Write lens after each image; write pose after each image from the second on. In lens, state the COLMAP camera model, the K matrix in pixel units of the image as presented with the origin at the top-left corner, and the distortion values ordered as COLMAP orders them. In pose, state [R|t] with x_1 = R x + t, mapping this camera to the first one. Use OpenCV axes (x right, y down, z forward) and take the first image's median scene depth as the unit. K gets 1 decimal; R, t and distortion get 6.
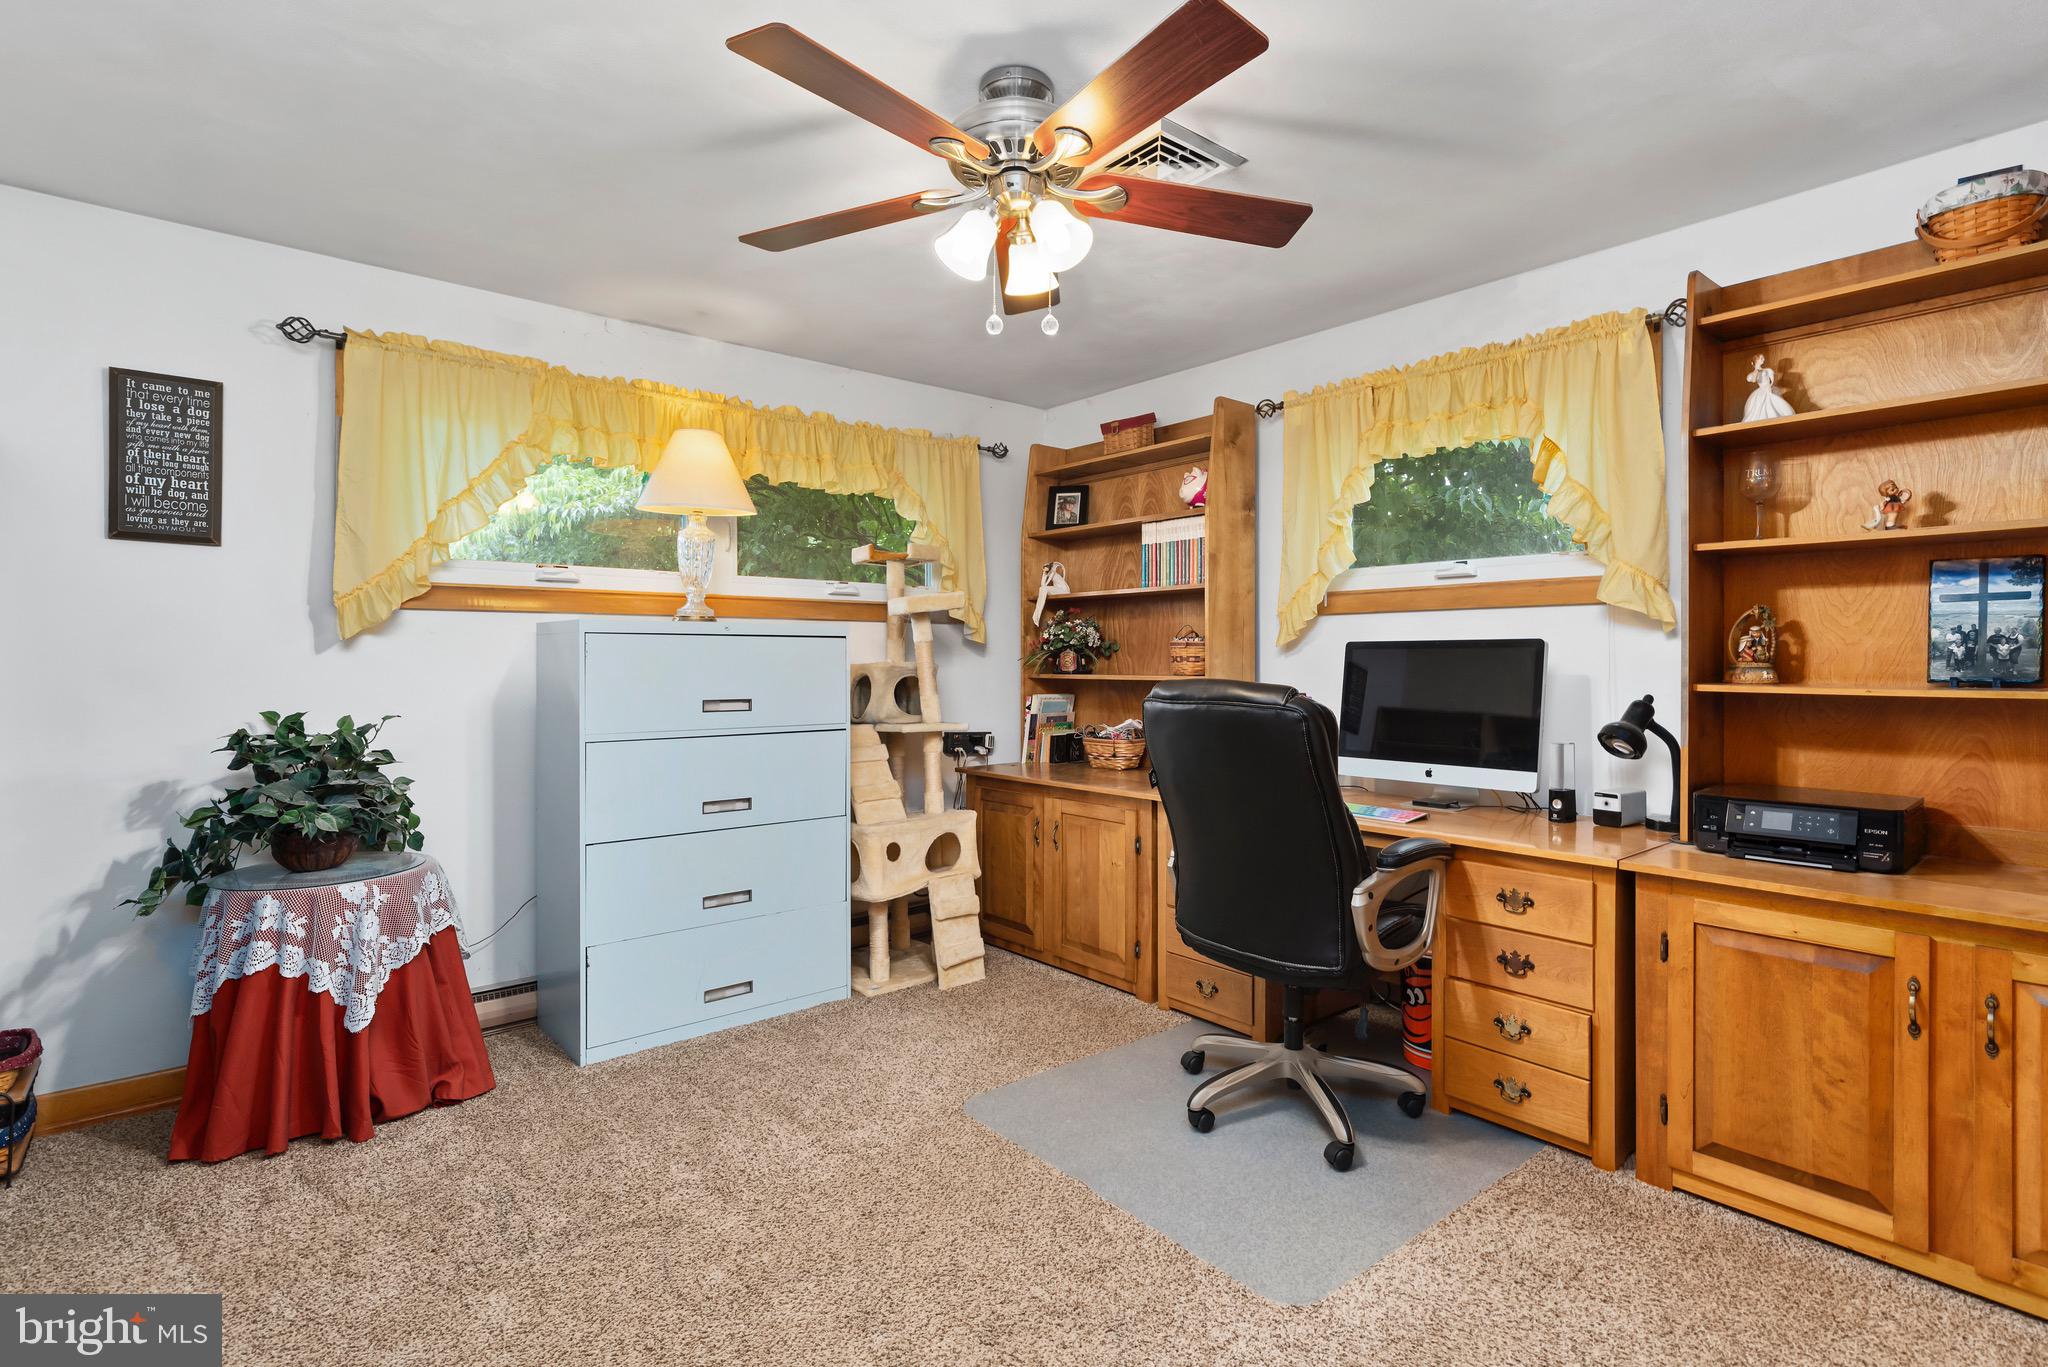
lens RADIAL K [[1002.1, 0, 1066.7], [0, 1002.1, 670.4], [0, 0, 1]] dist [-0.000419, -0.000123]
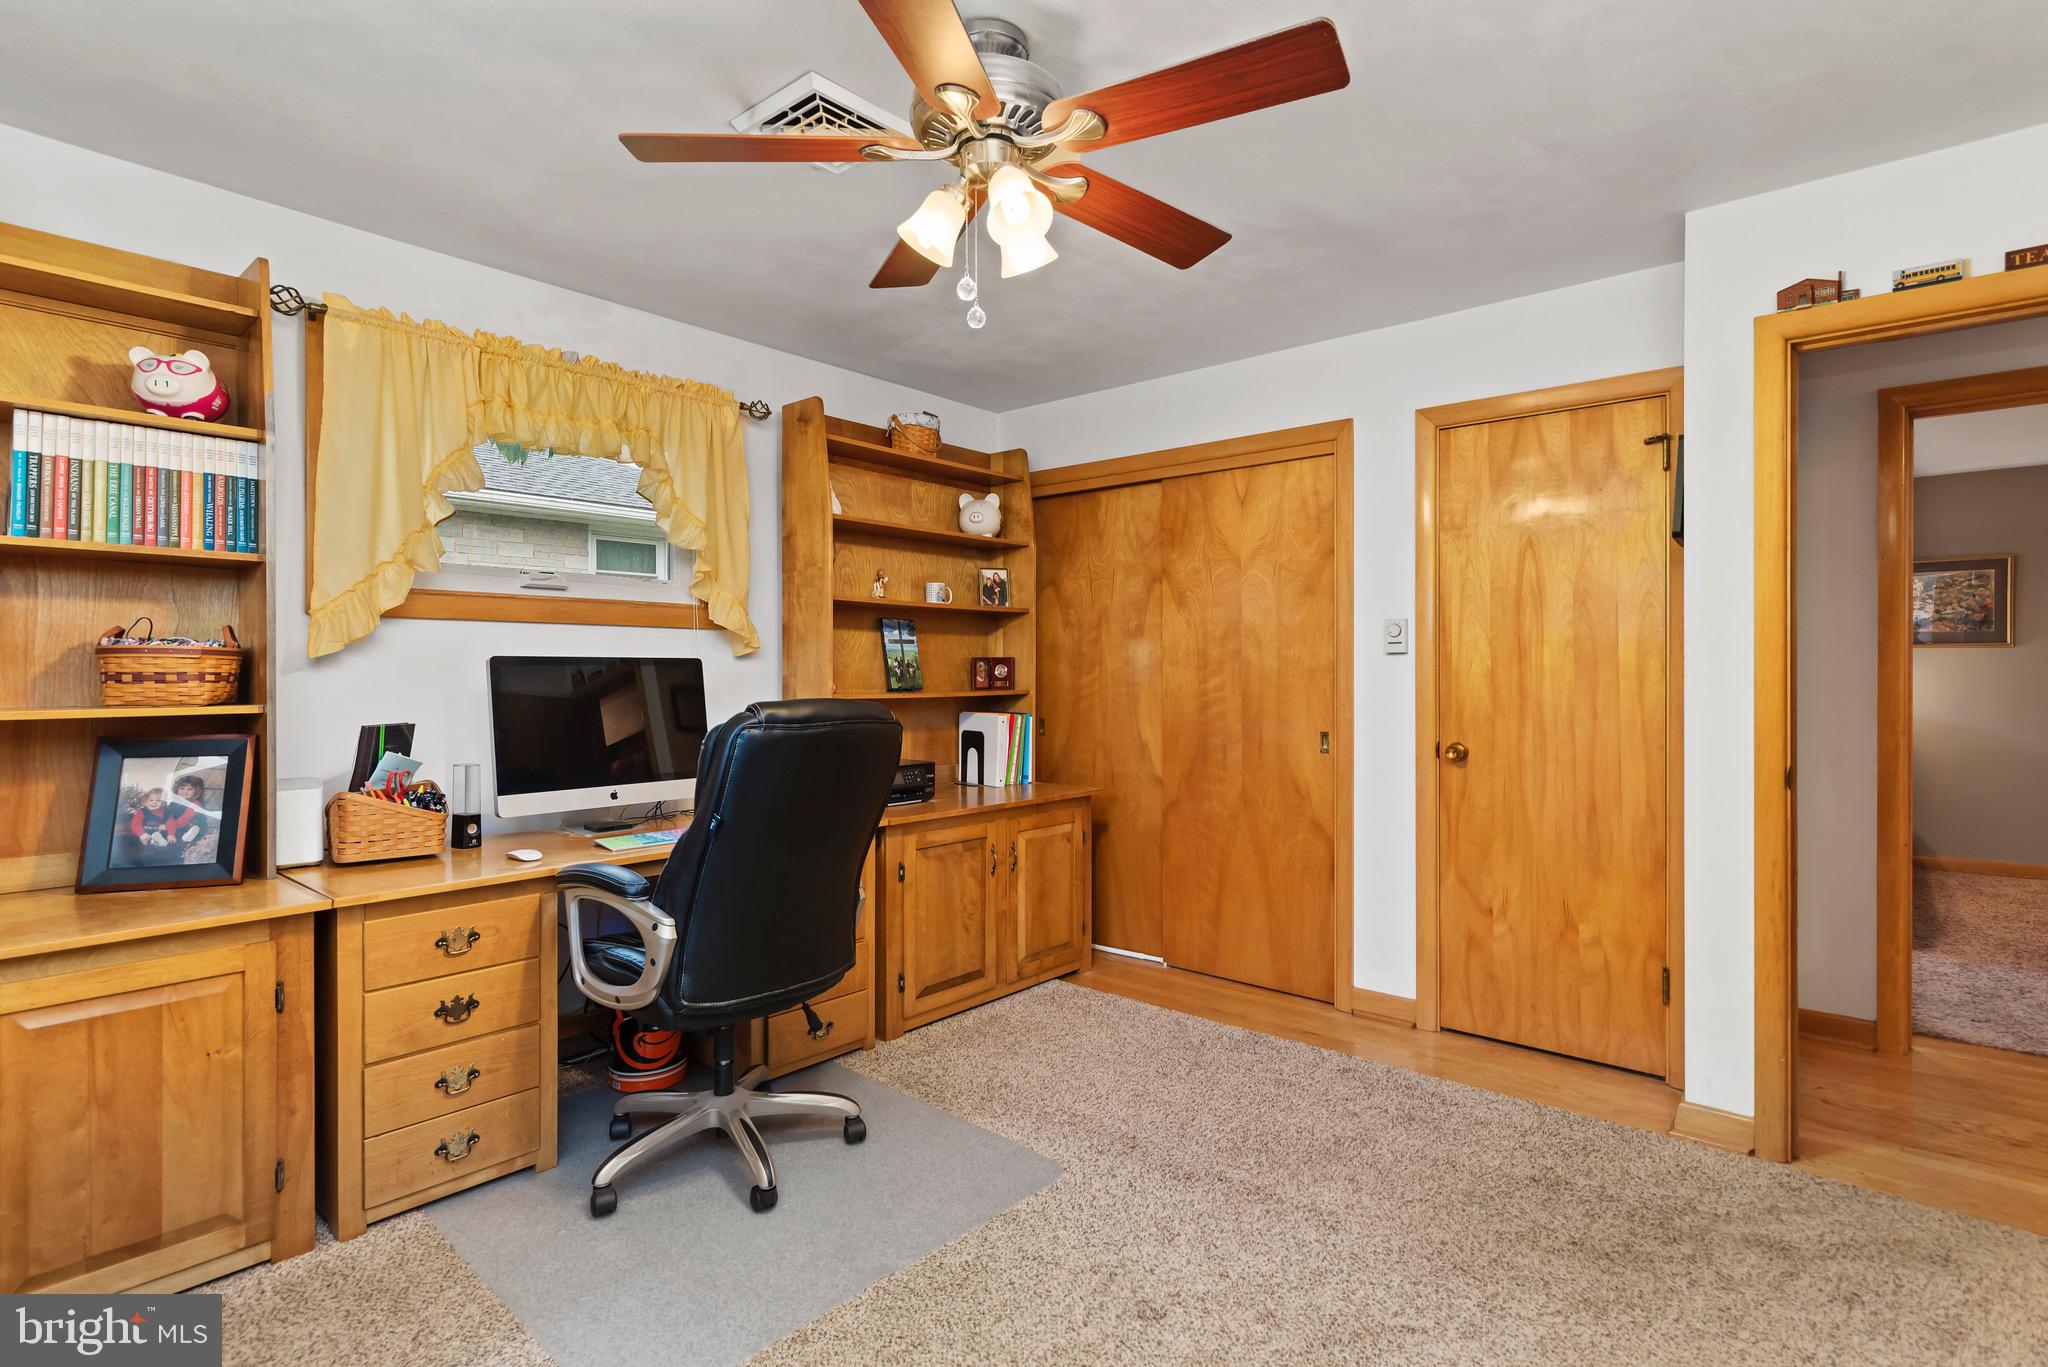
lens RADIAL K [[989.1, 0, 1045.7], [0, 989.1, 679.9], [0, 0, 1]] dist [-0.000621, 0.000163]
pose [[-0.144235, -0.004057, 0.989535, -0.669382], [0.011644, 0.999915, 0.005797, -0.009122], [-0.989475, 0.012359, -0.144176, 0.766015]]
